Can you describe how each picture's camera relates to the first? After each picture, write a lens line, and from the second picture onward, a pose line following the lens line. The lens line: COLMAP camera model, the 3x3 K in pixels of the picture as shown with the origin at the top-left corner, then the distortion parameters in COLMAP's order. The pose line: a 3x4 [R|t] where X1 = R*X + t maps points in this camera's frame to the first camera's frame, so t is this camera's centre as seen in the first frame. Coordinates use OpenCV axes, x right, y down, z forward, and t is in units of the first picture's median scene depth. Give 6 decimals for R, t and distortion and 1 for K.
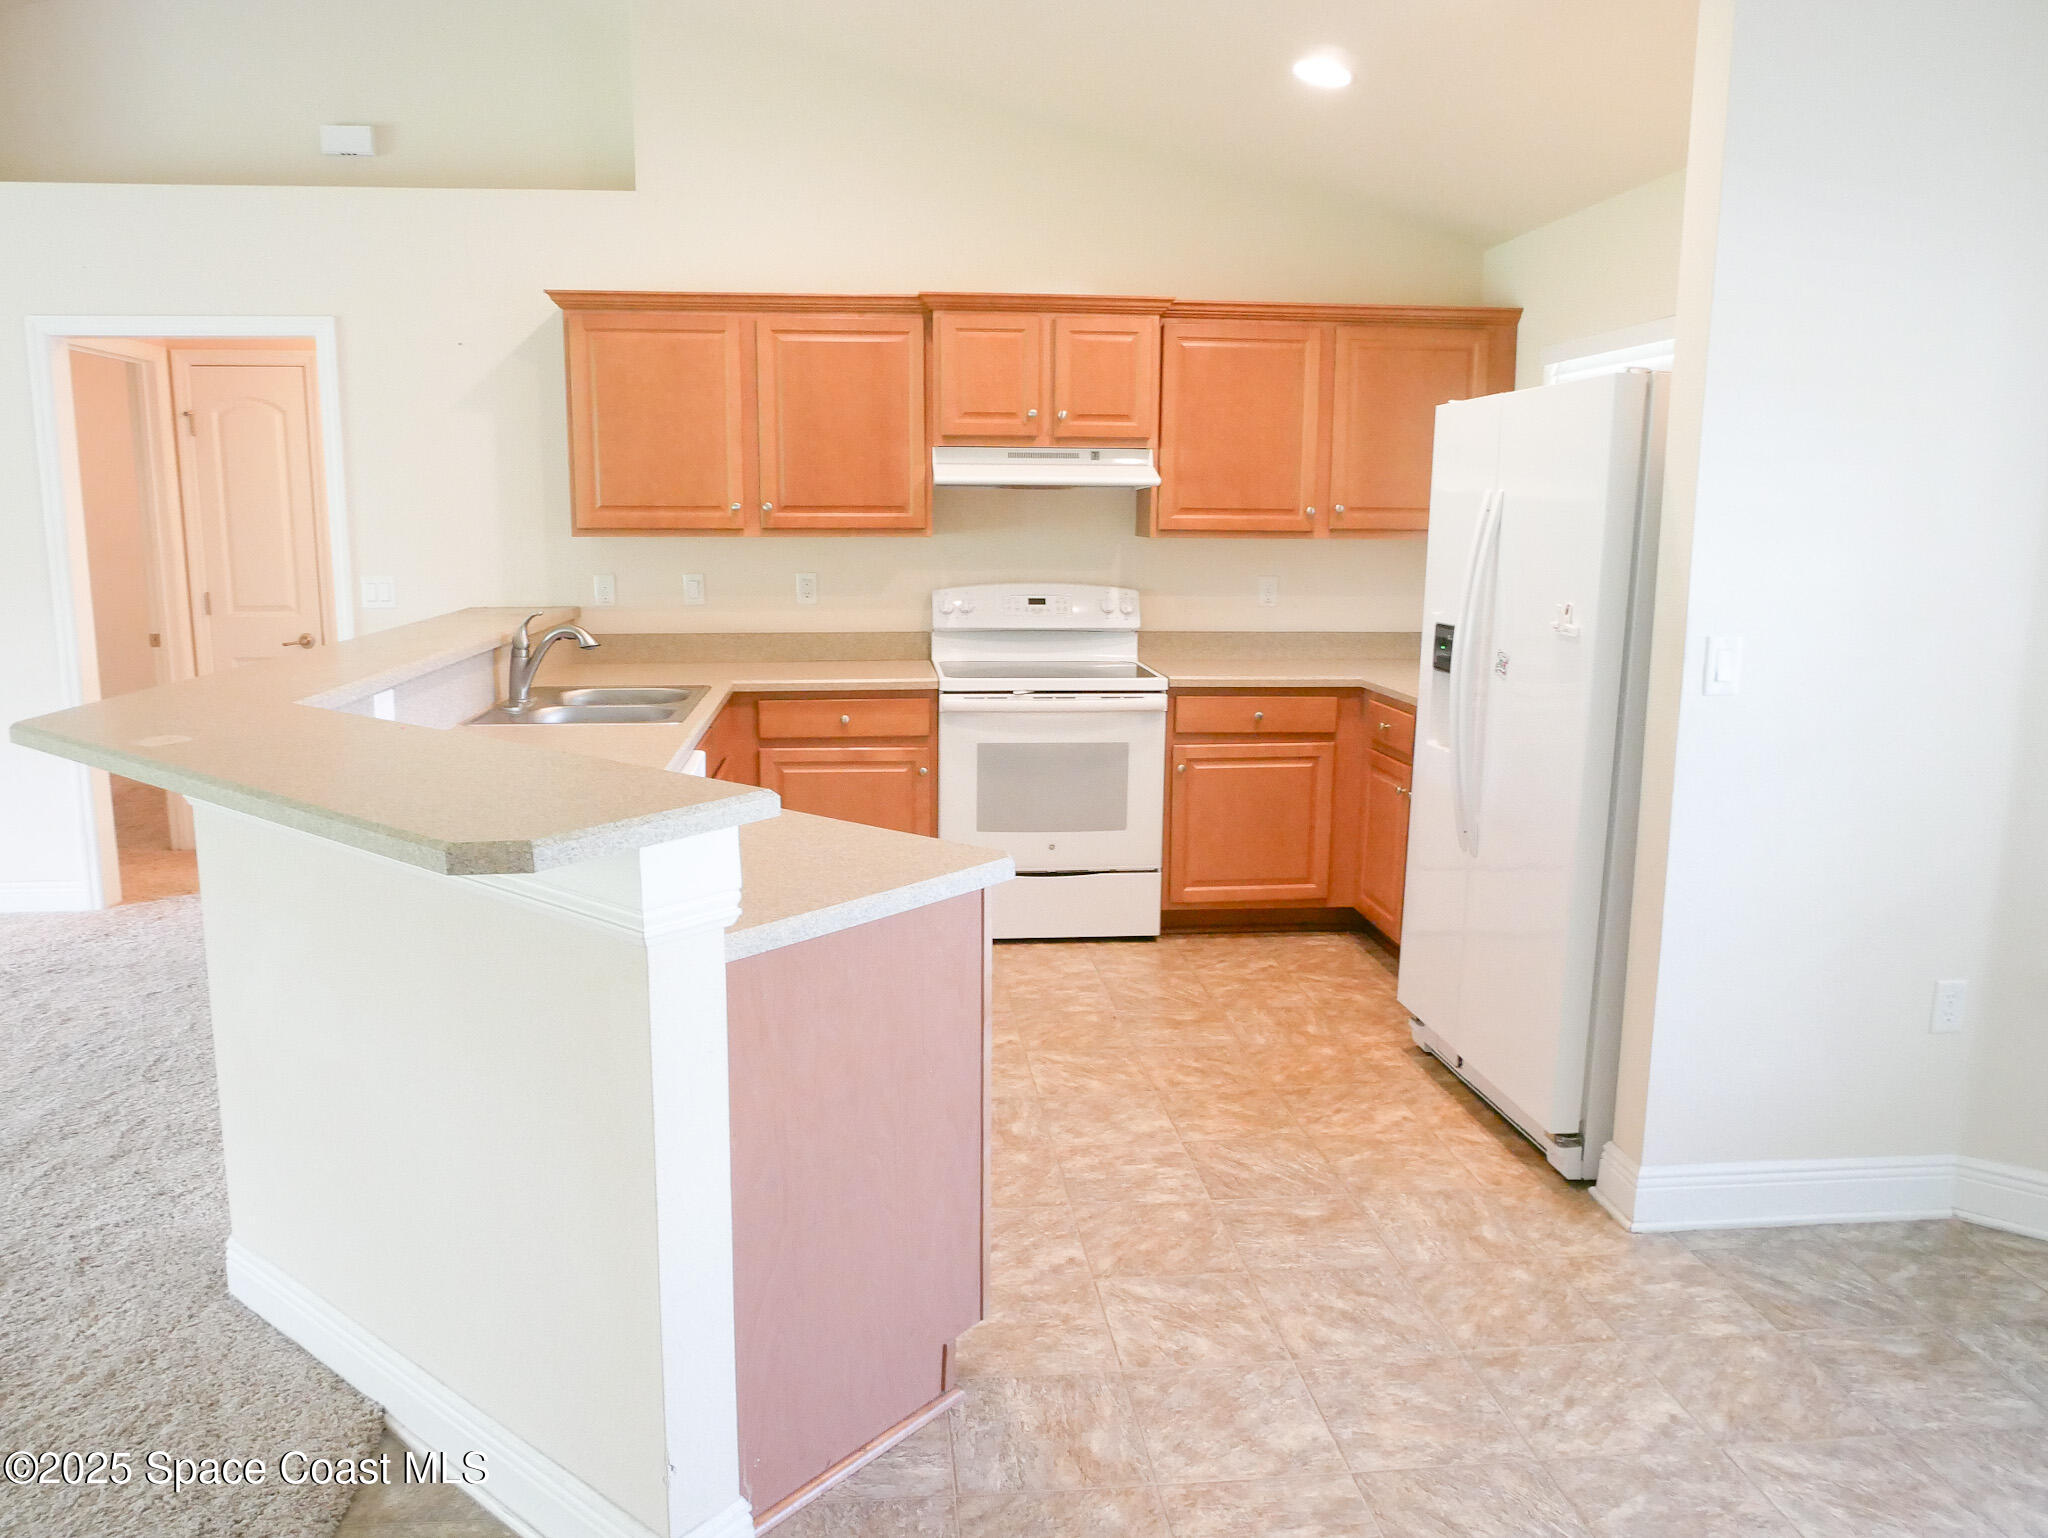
lens RADIAL K [[1460.7, 0, 1009.3], [0, 1460.7, 771.9], [0, 0, 1]] dist [-0.050497, 0.023930]
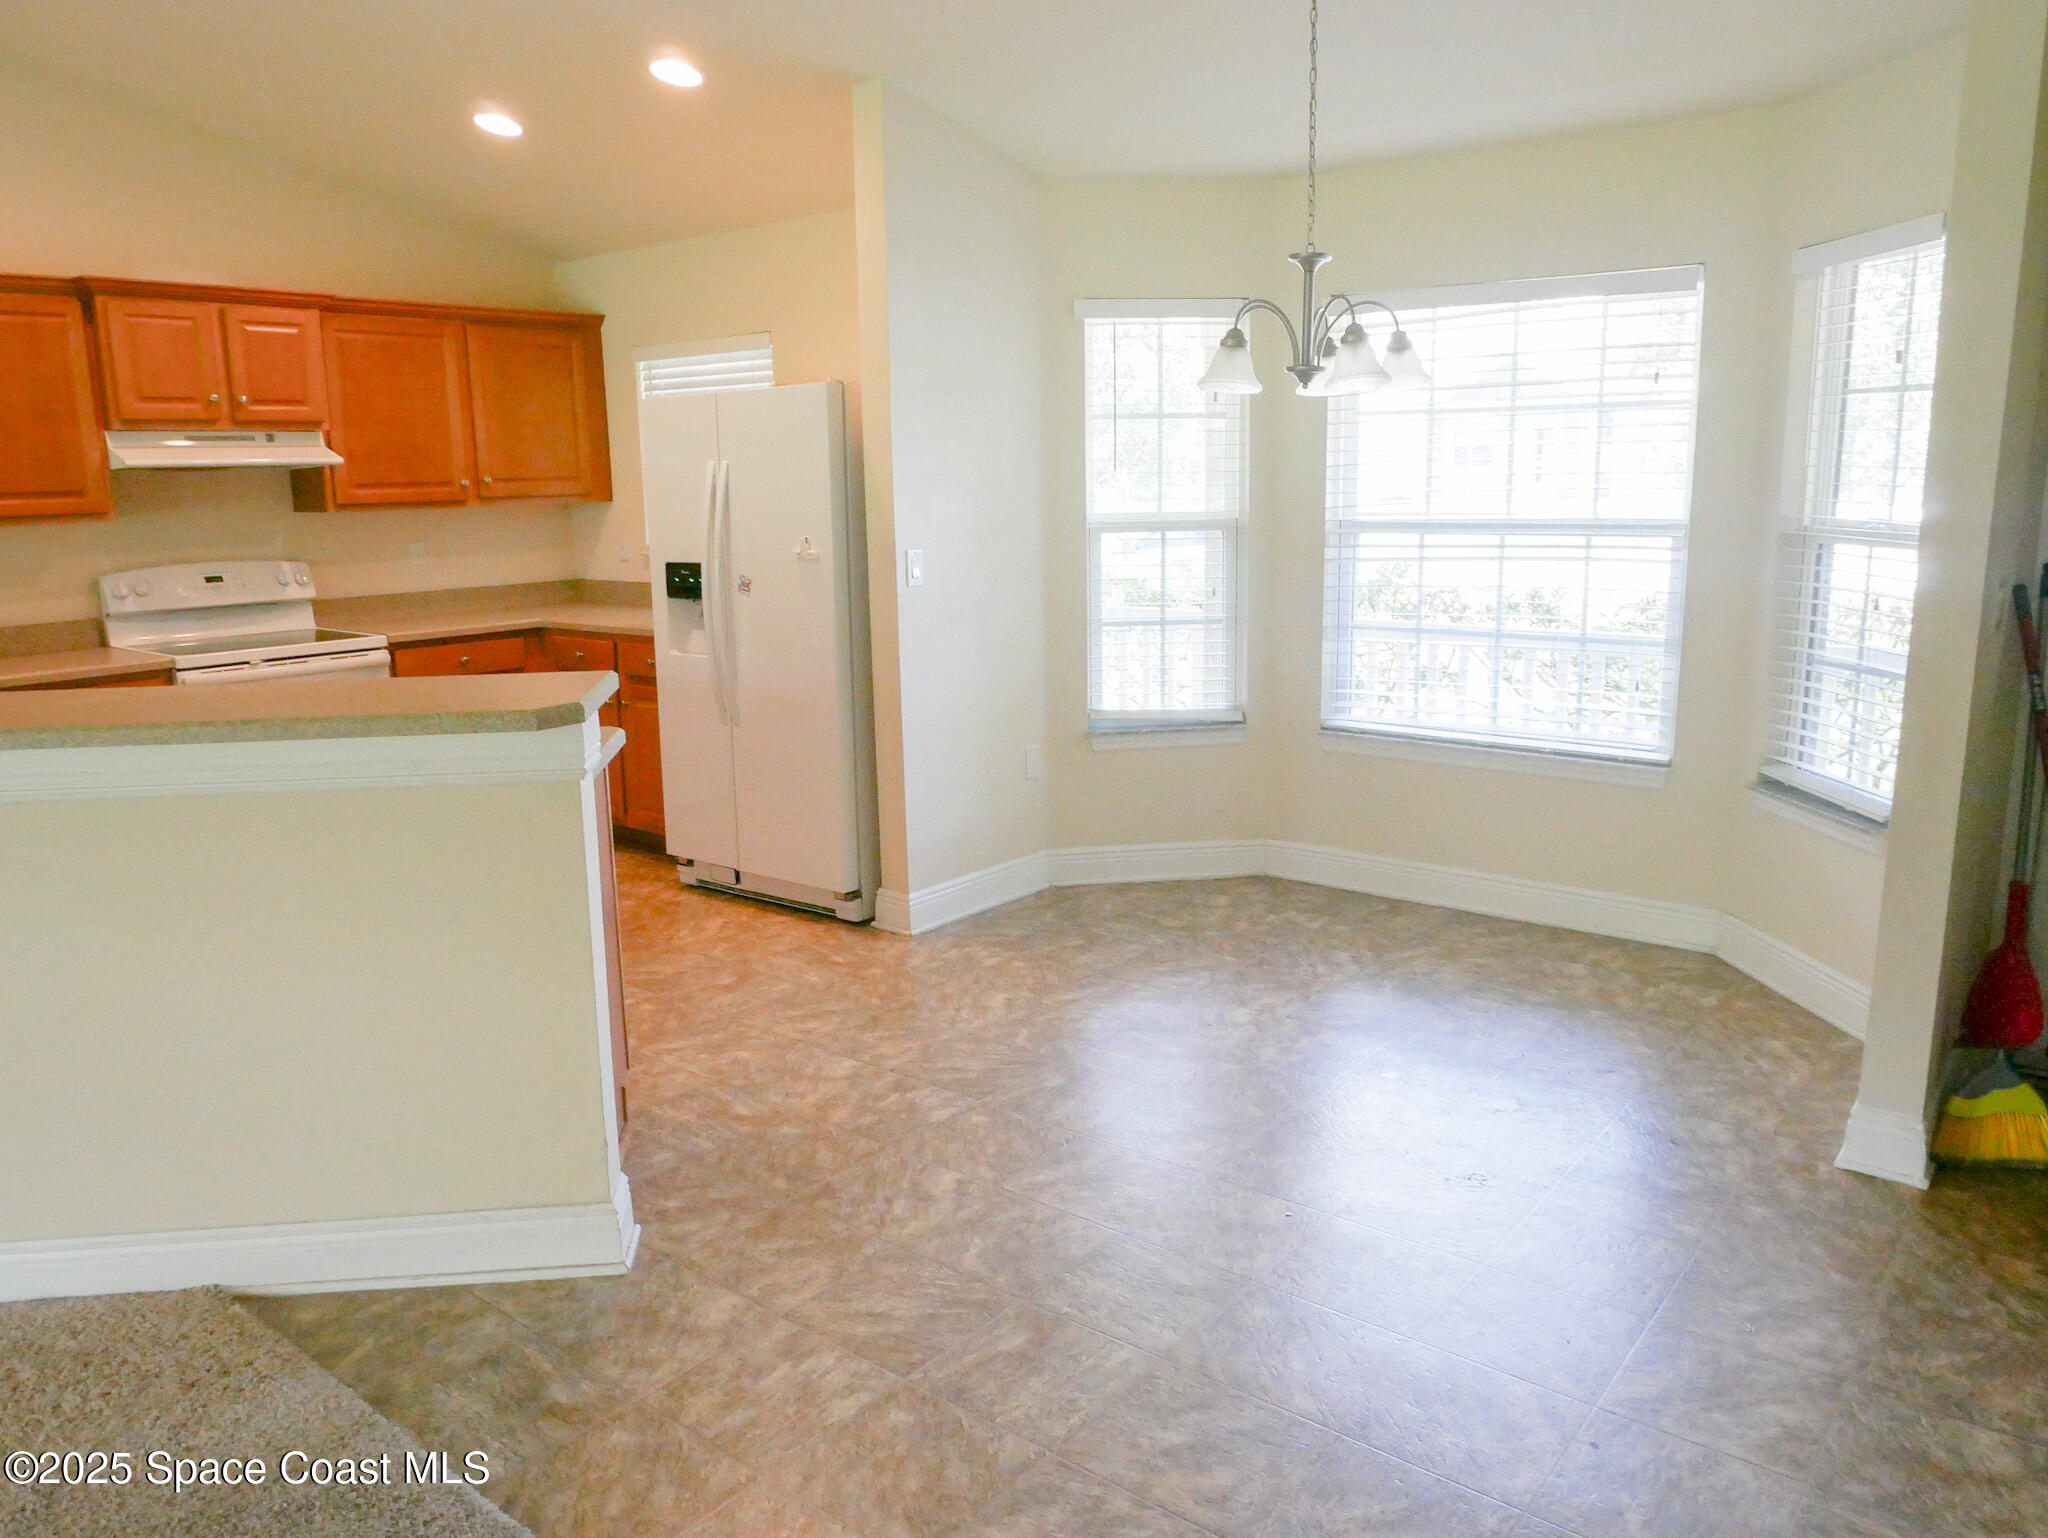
lens RADIAL K [[1460.7, 0, 1007.0], [0, 1460.7, 764.5], [0, 0, 1]] dist [-0.050497, 0.023930]
pose [[0.705831, -0.158557, 0.690407, -0.338802], [0.146839, 0.986208, 0.076371, 0.019042], [-0.692994, 0.047474, 0.719379, -0.130628]]
